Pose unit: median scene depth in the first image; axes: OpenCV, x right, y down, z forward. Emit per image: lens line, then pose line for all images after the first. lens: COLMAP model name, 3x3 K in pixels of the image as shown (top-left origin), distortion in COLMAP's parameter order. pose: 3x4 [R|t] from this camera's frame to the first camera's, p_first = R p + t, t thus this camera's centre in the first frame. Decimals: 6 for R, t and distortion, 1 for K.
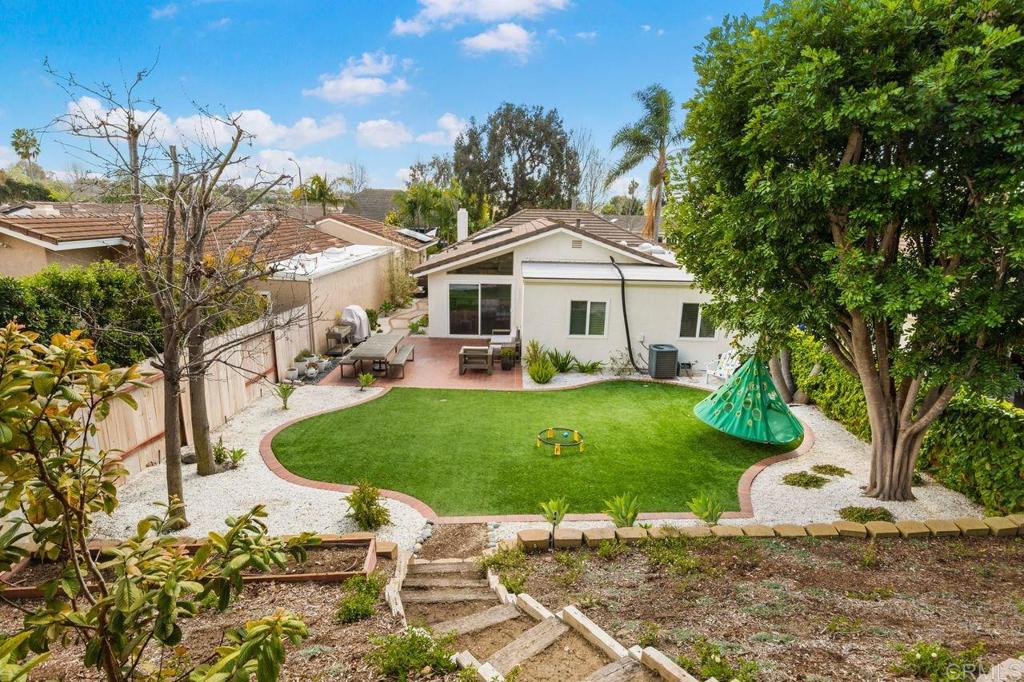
lens RADIAL K [[534.3, 0, 516.8], [0, 534.3, 334.1], [0, 0, 1]] dist [0.000381, -0.000129]
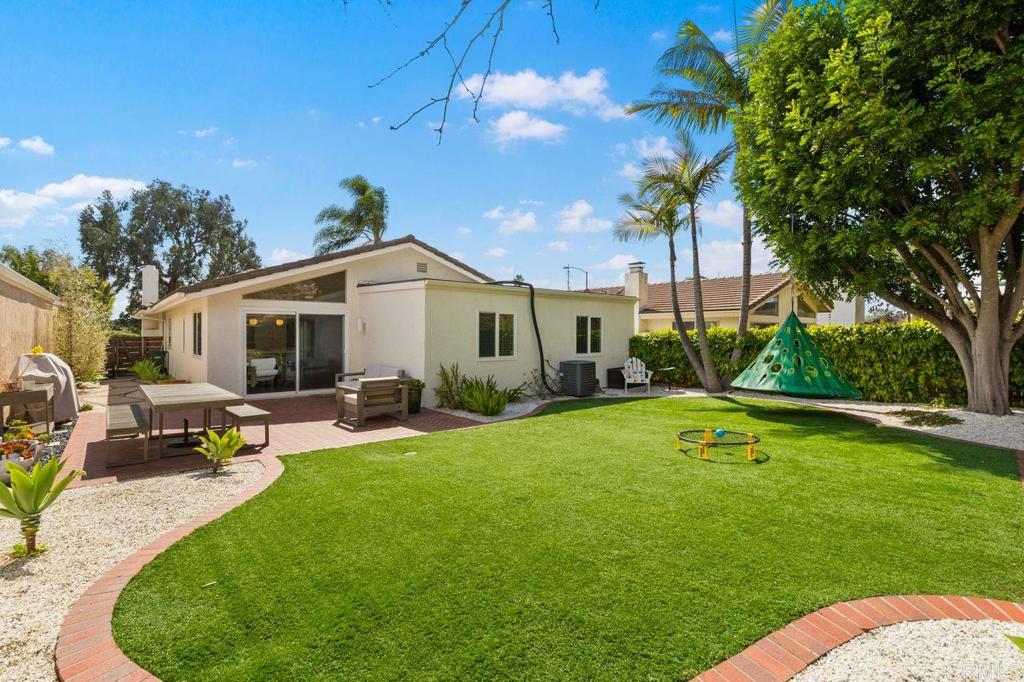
lens RADIAL K [[462.7, 0, 514.9], [0, 462.7, 331.8], [0, 0, 1]] dist [-0.001155, -0.000041]
pose [[0.760554, -0.018044, 0.649024, -0.291839], [0.155677, 0.975523, -0.155308, 0.076174], [-0.630336, 0.219158, 0.744746, 0.465045]]
